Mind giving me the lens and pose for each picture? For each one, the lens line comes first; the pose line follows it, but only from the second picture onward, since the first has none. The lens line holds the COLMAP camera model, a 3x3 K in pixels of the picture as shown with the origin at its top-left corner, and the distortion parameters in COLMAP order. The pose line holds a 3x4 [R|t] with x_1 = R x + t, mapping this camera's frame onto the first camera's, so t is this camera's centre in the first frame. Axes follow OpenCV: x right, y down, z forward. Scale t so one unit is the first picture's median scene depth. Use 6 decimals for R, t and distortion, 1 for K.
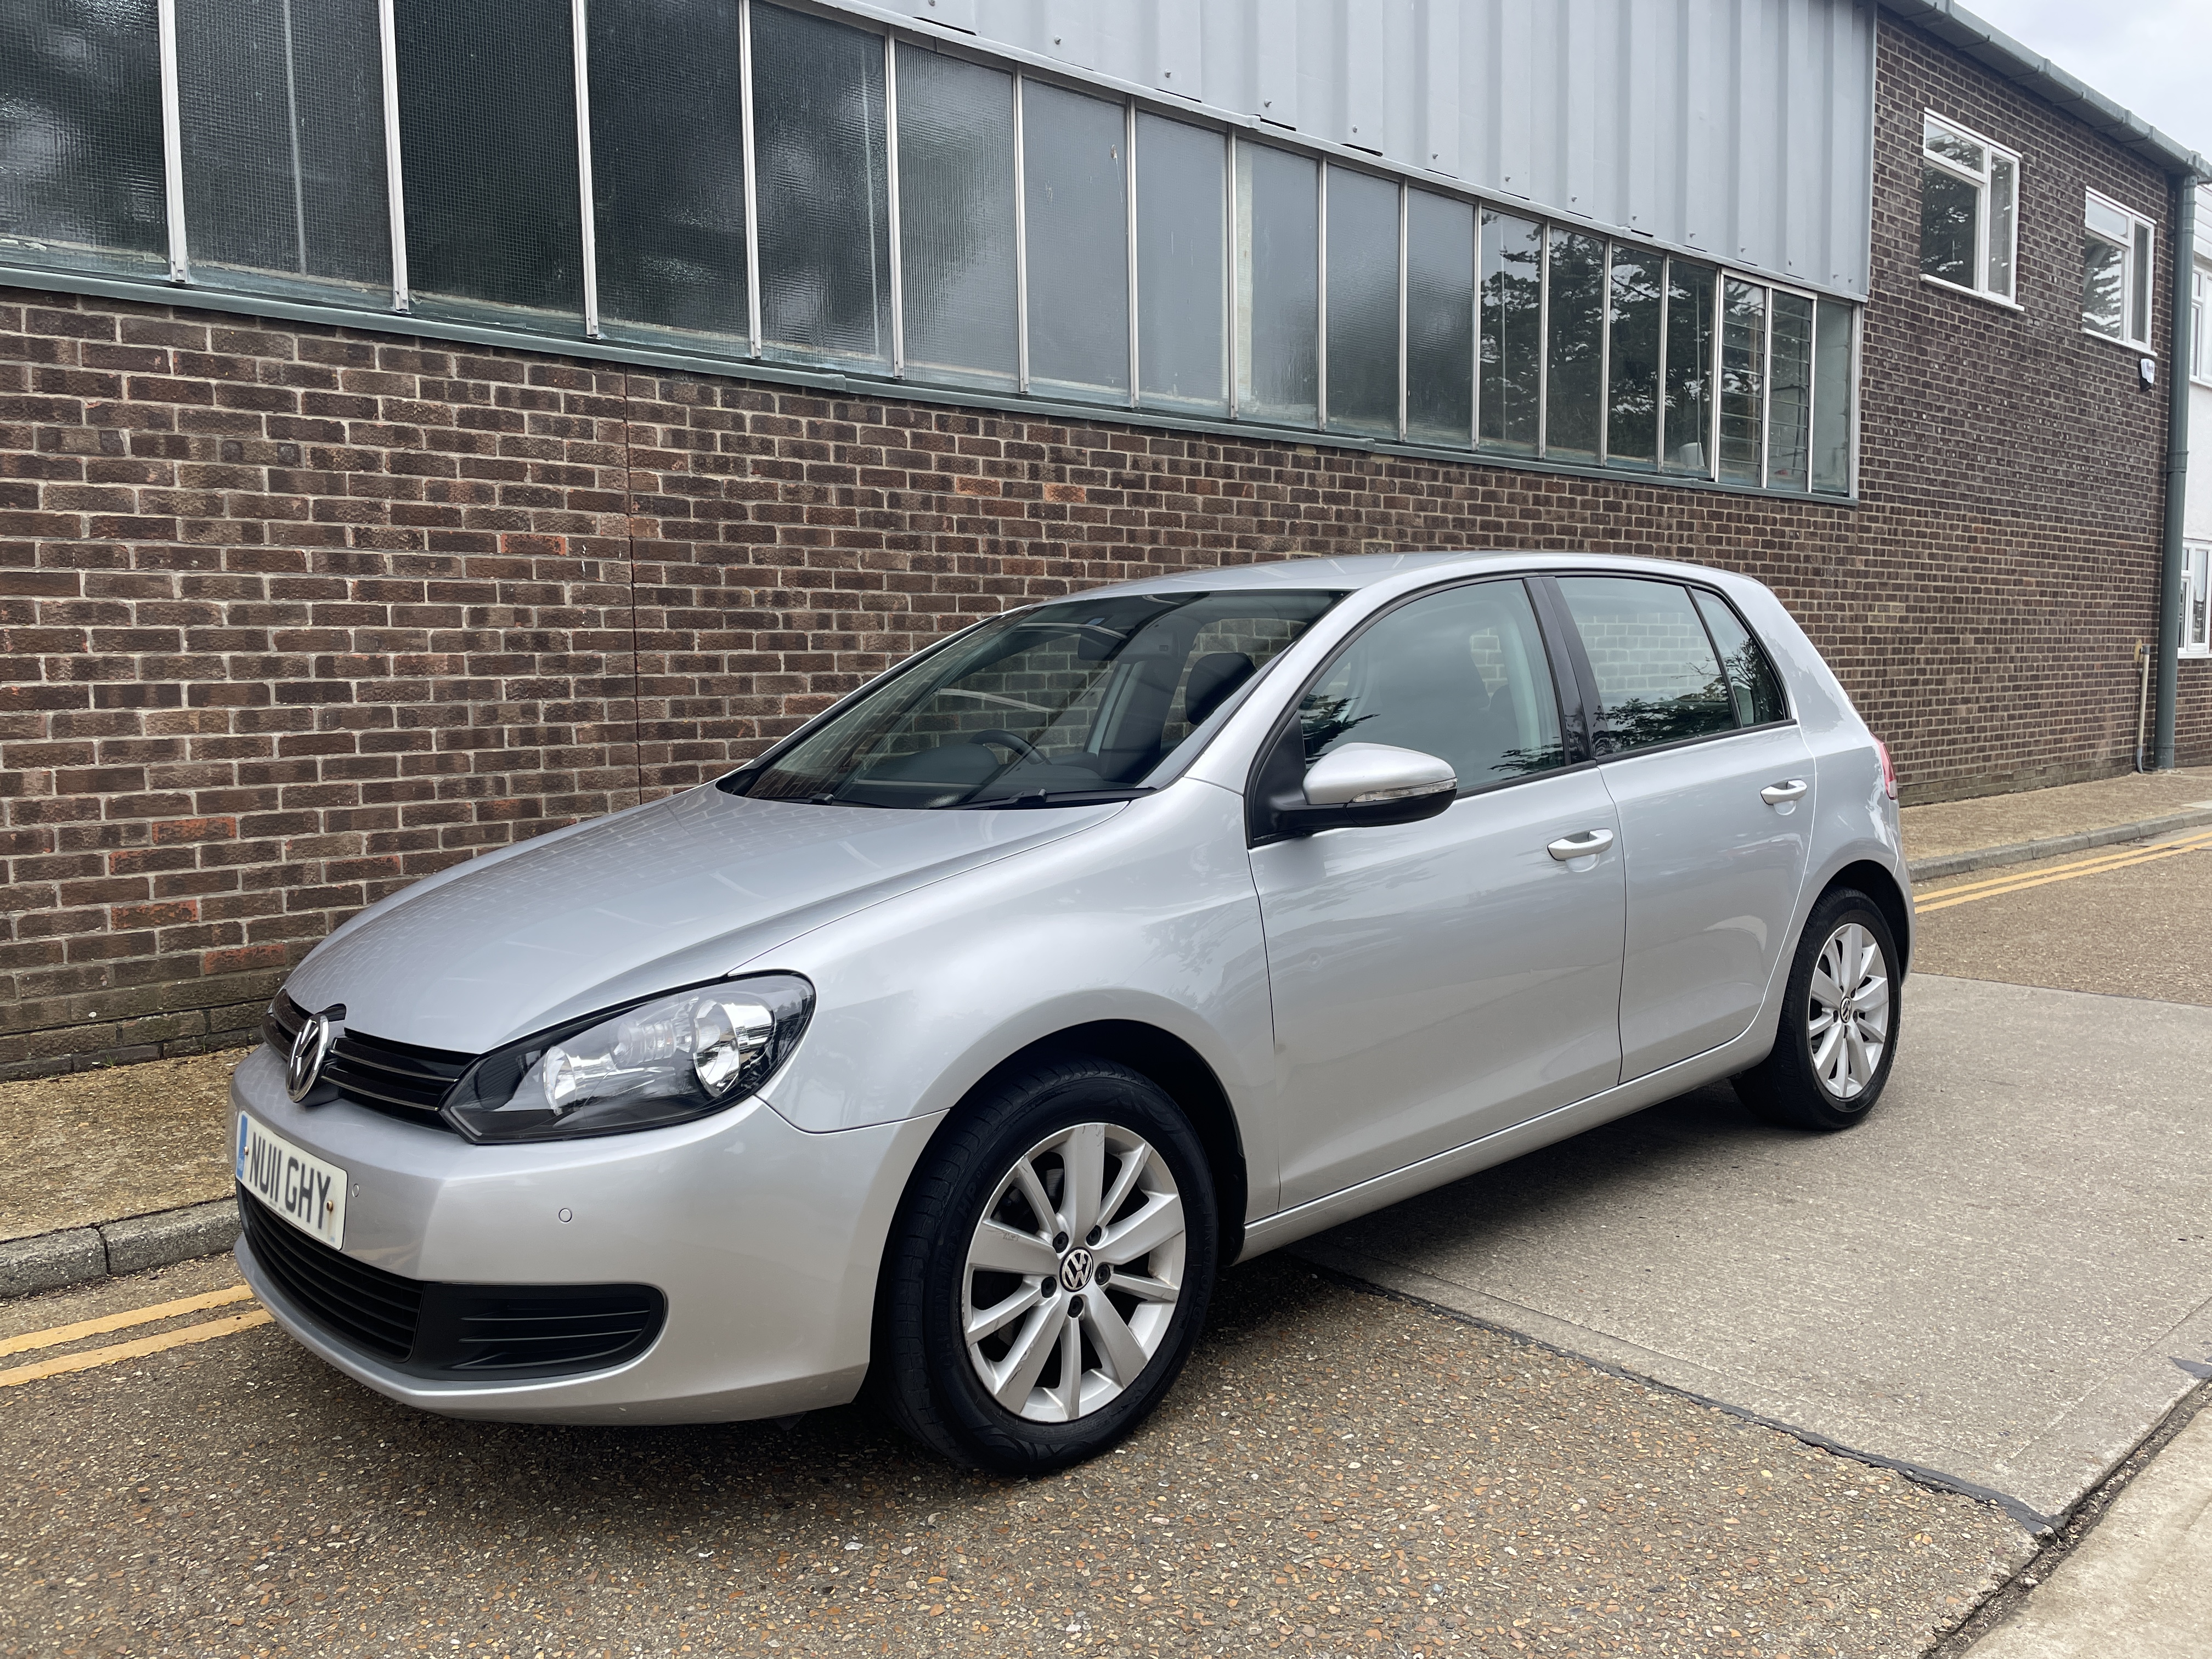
lens RADIAL K [[1659.4, 0, 1121.6], [0, 1659.4, 789.9], [0, 0, 1]] dist [0.103998, -0.131479]
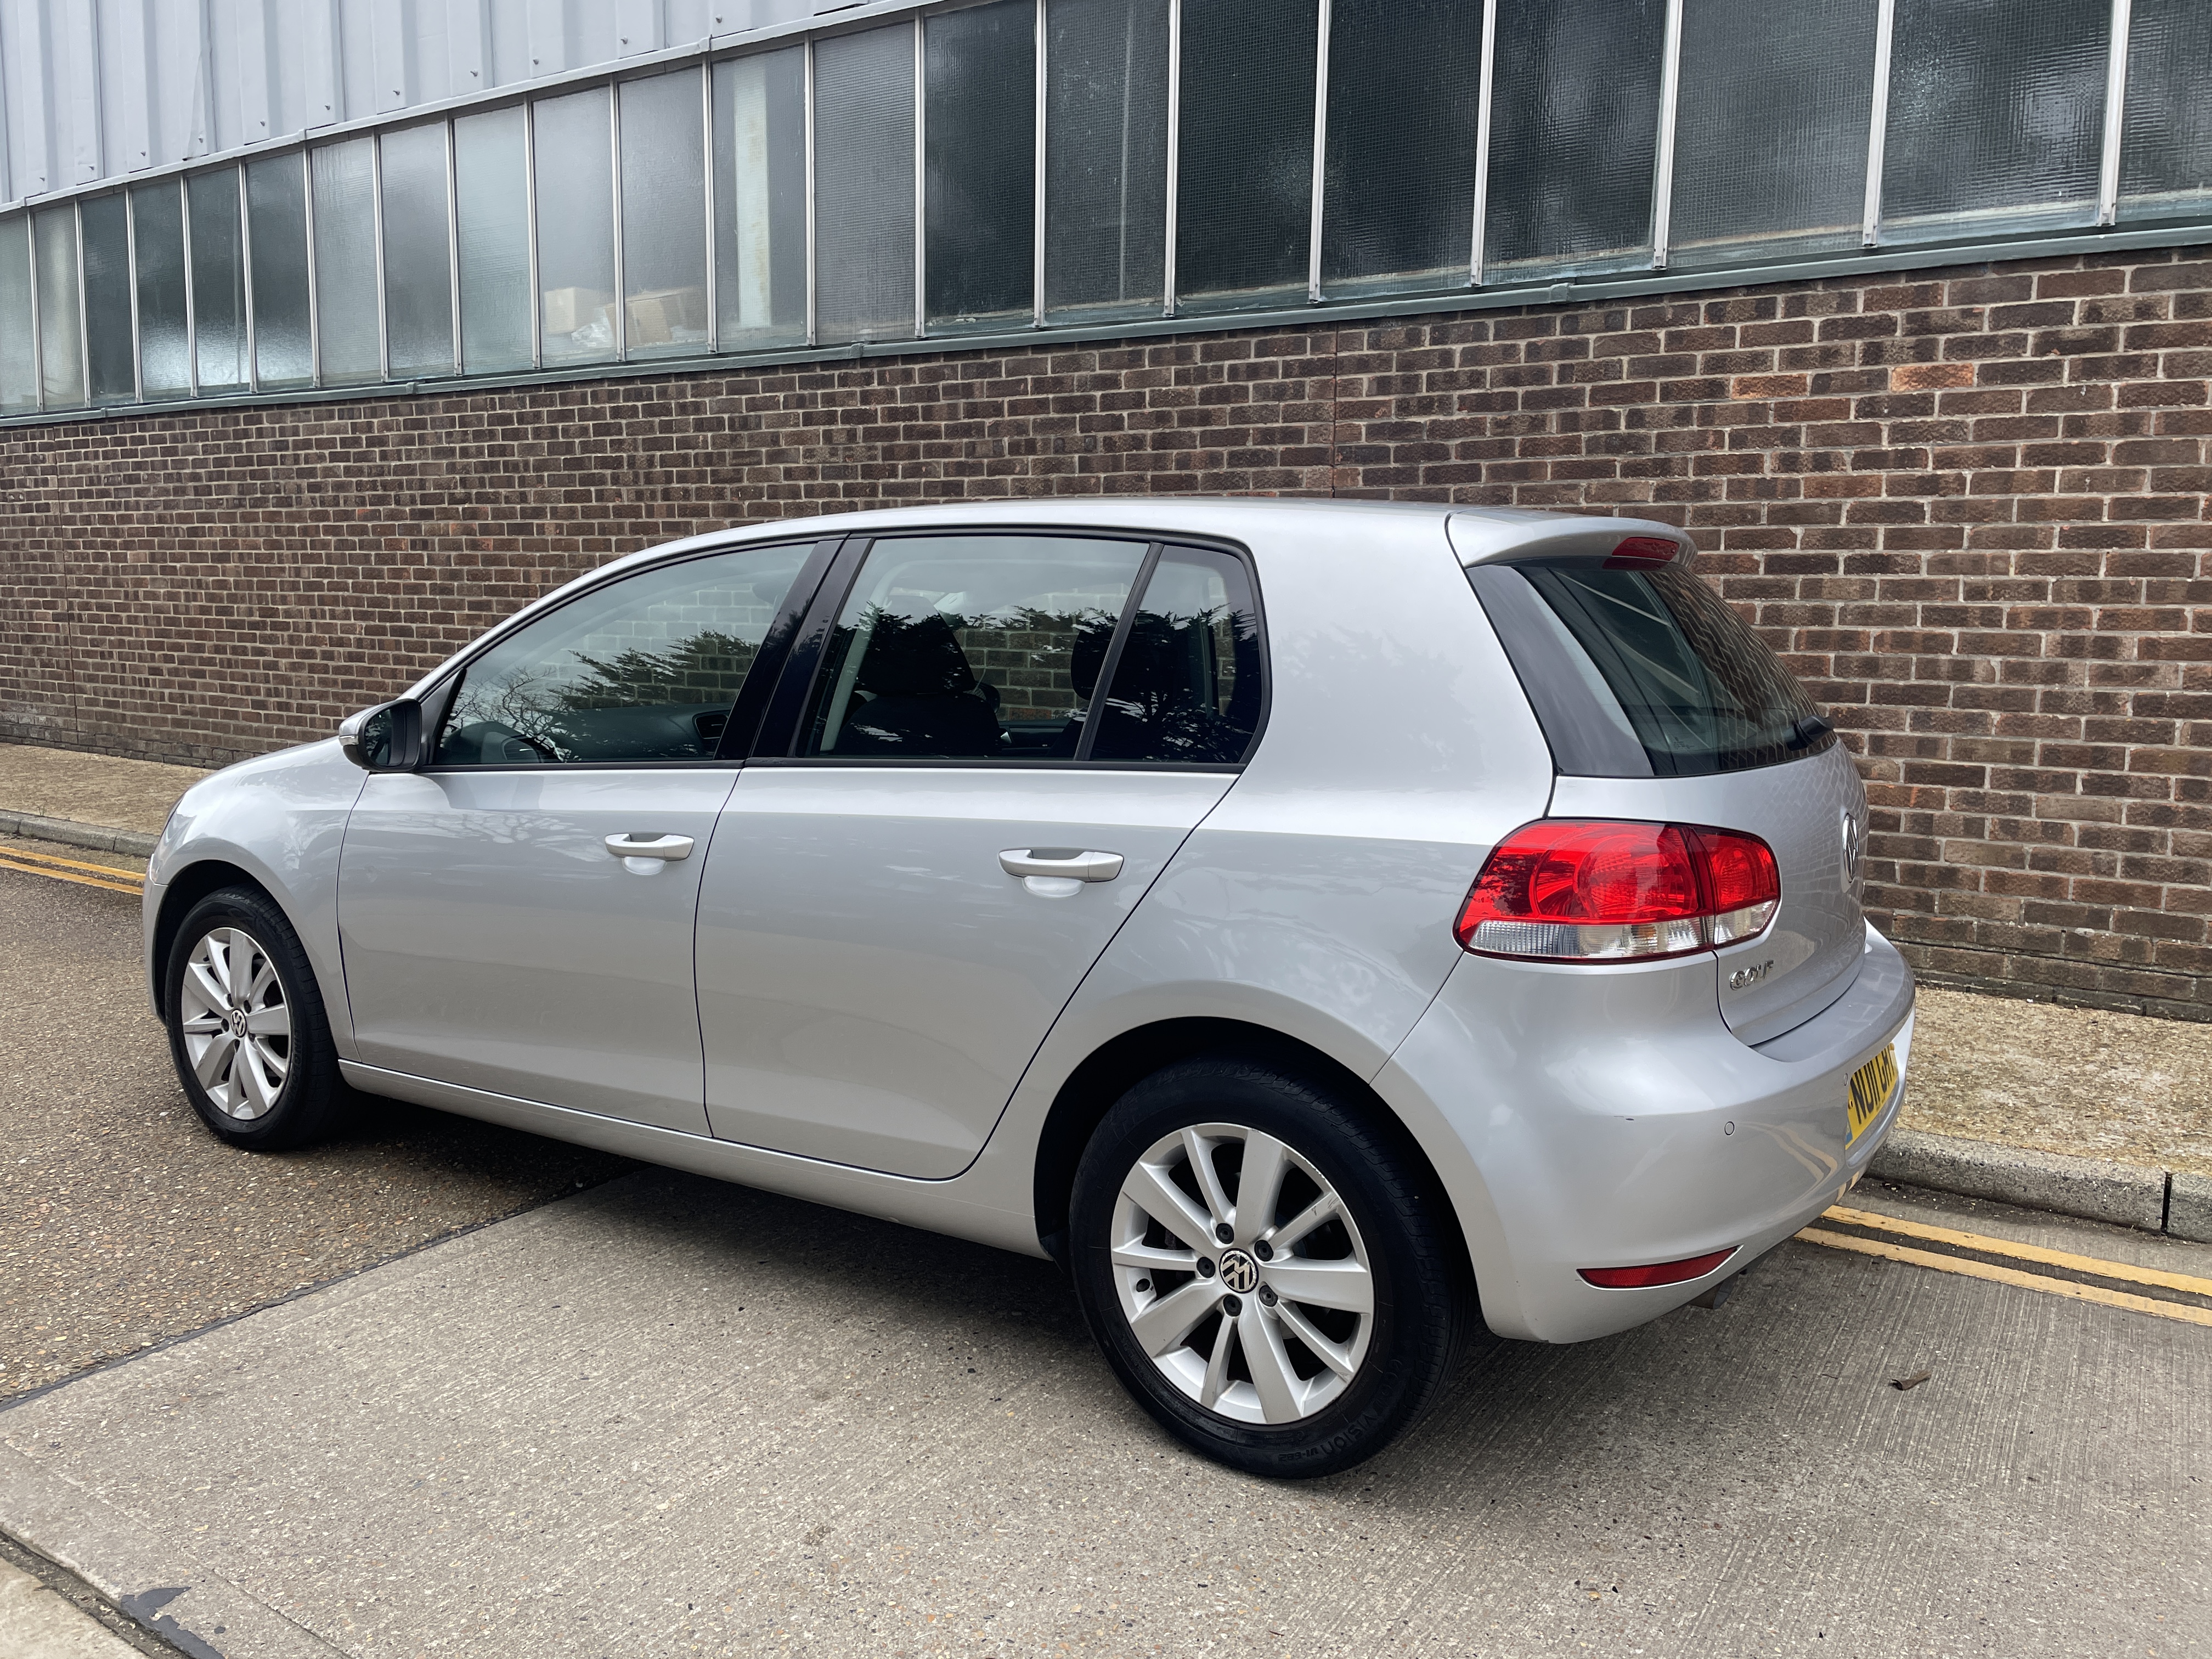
lens RADIAL K [[1659.4, 0, 1121.6], [0, 1659.4, 789.9], [0, 0, 1]] dist [0.103998, -0.131479]
pose [[0.259990, 0.135242, -0.956093, 0.687454], [-0.086426, 0.989428, 0.116456, -0.070094], [0.961736, 0.052354, 0.268930, 0.578189]]
